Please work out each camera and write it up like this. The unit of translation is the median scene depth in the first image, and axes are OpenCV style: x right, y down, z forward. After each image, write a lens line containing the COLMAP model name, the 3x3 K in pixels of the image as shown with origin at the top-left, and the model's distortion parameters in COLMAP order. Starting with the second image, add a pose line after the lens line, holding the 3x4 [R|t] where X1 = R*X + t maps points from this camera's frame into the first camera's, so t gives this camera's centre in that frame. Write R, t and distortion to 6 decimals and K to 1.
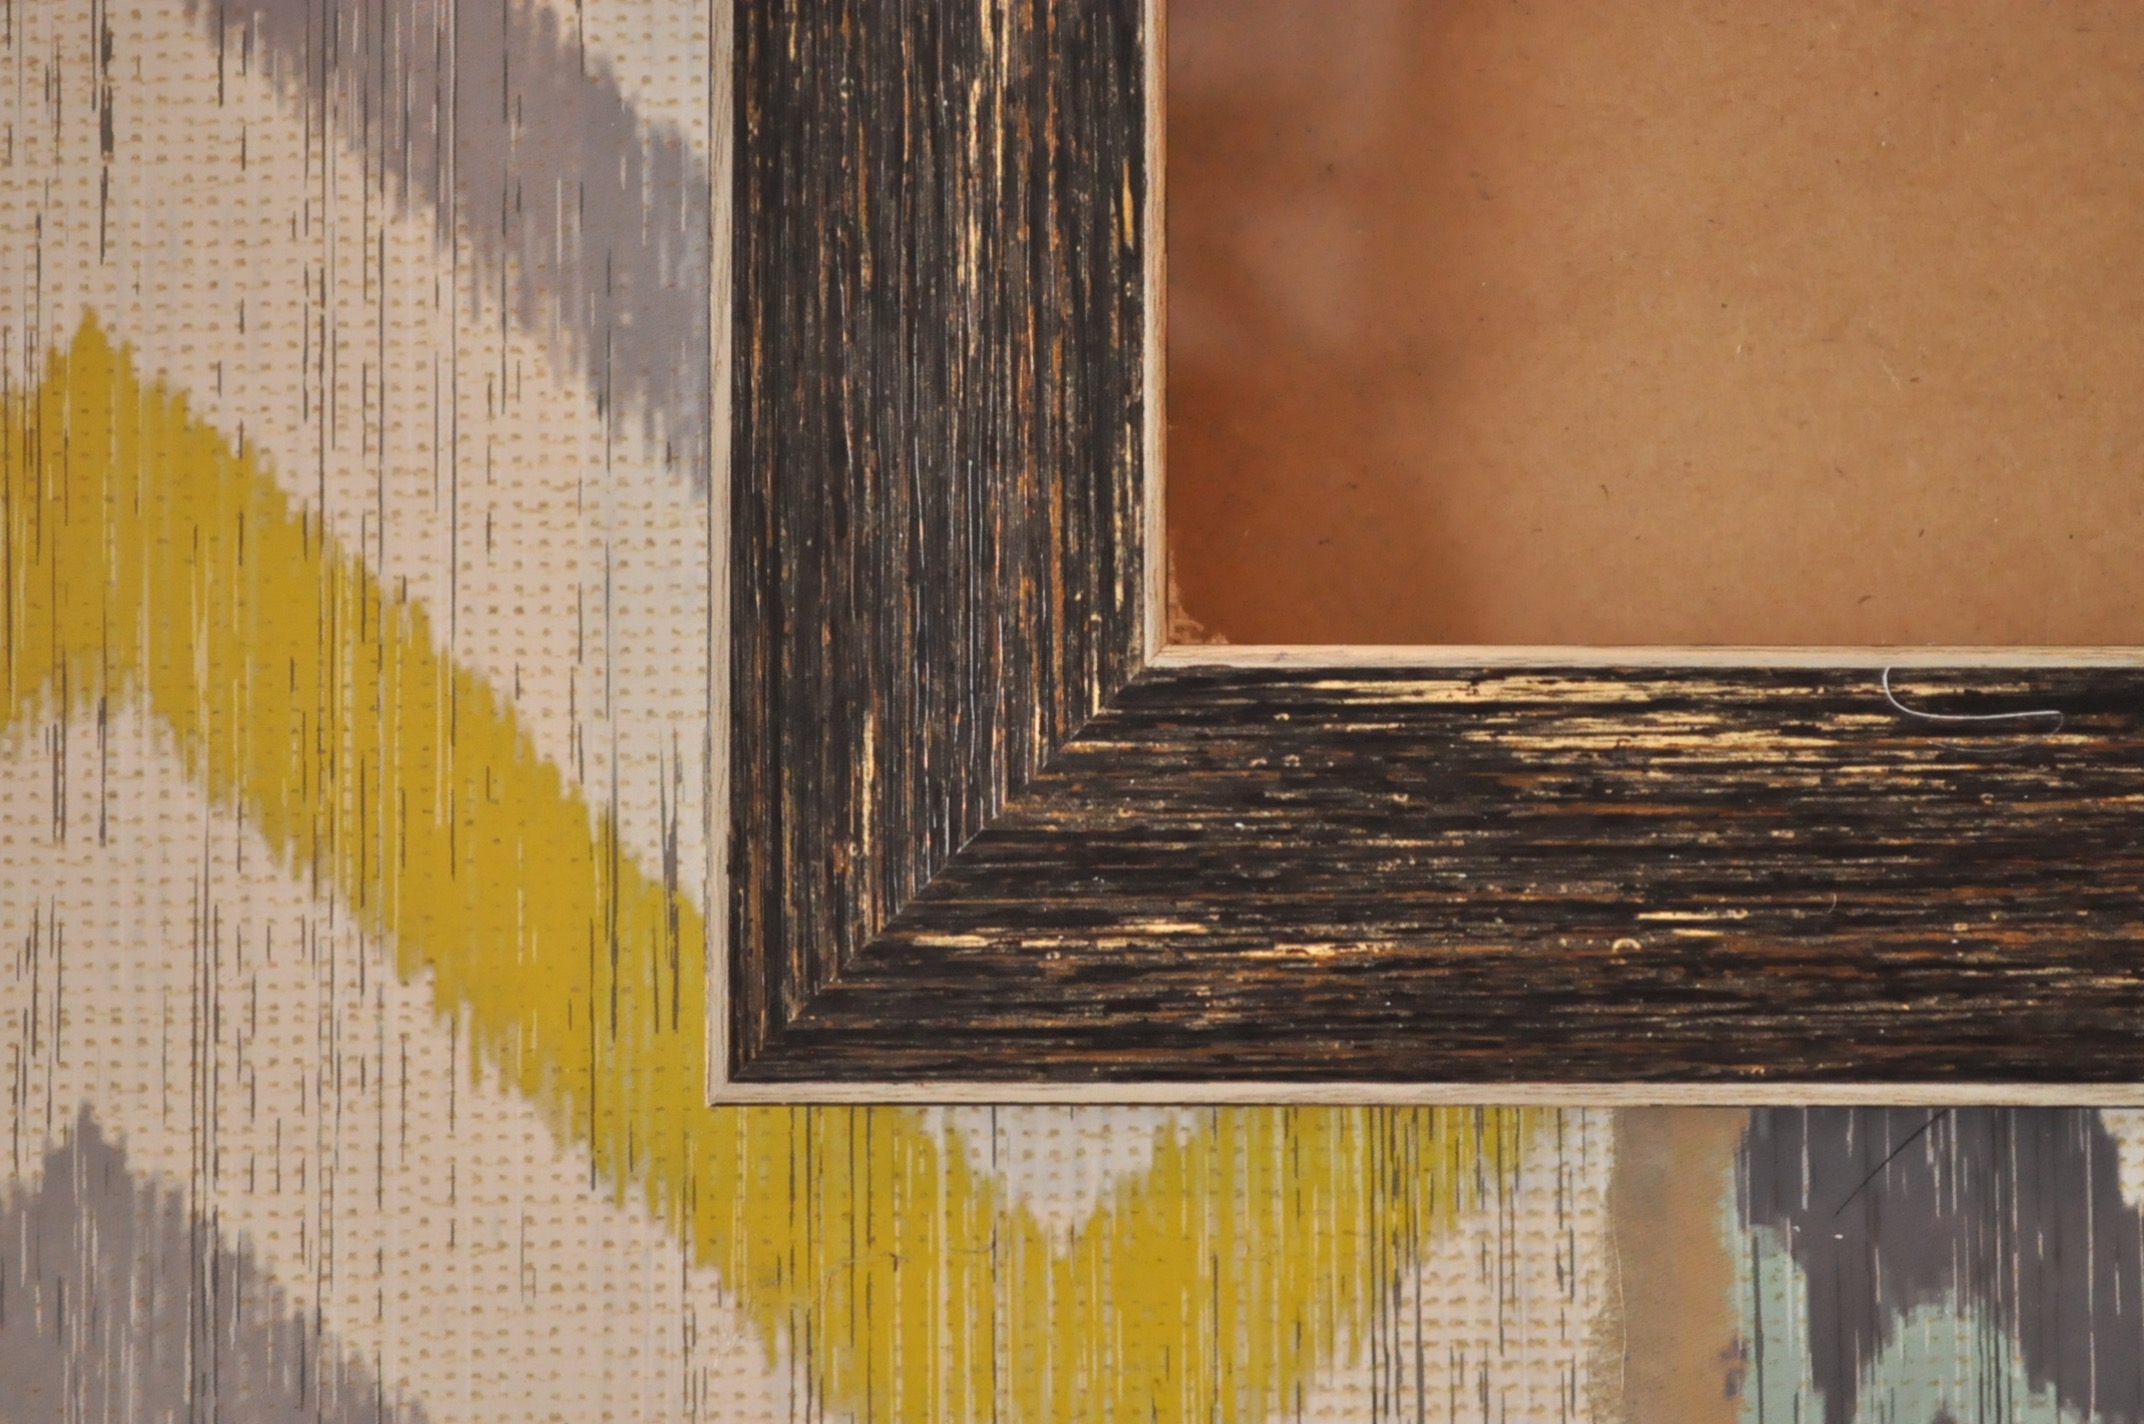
lens RADIAL K [[4253.0, 0, 1067.0], [0, 4253.0, 707.2], [0, 0, 1]] dist [-0.007201, 0.000000]
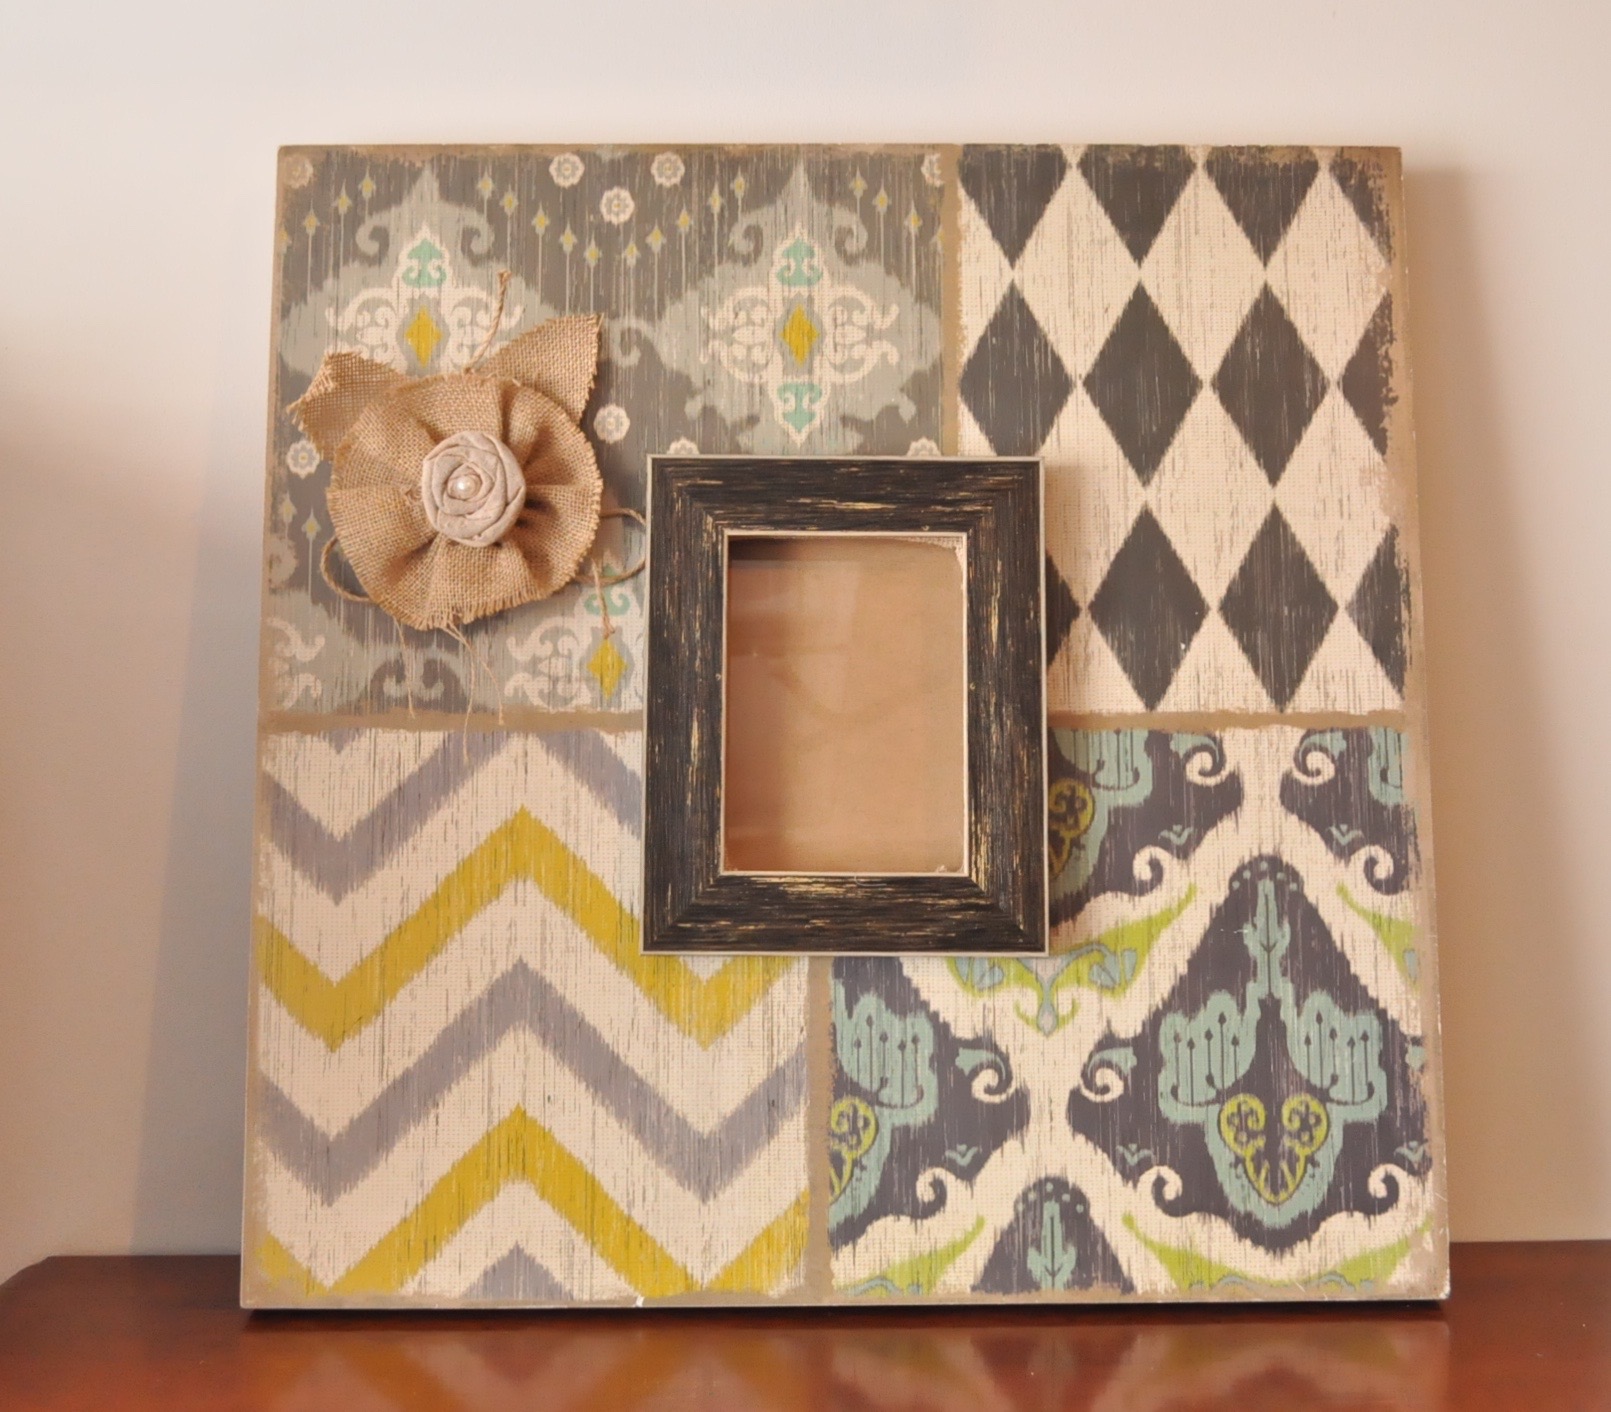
lens RADIAL K [[1817.9, 0, 811.7], [0, 1817.9, 705.7], [0, 0, 1]] dist [-0.022768, 0.000000]
pose [[0.999434, 0.007805, 0.032721, 0.055274], [-0.005808, 0.998141, -0.060672, -0.082123], [-0.033134, 0.060448, 0.997621, -1.293131]]
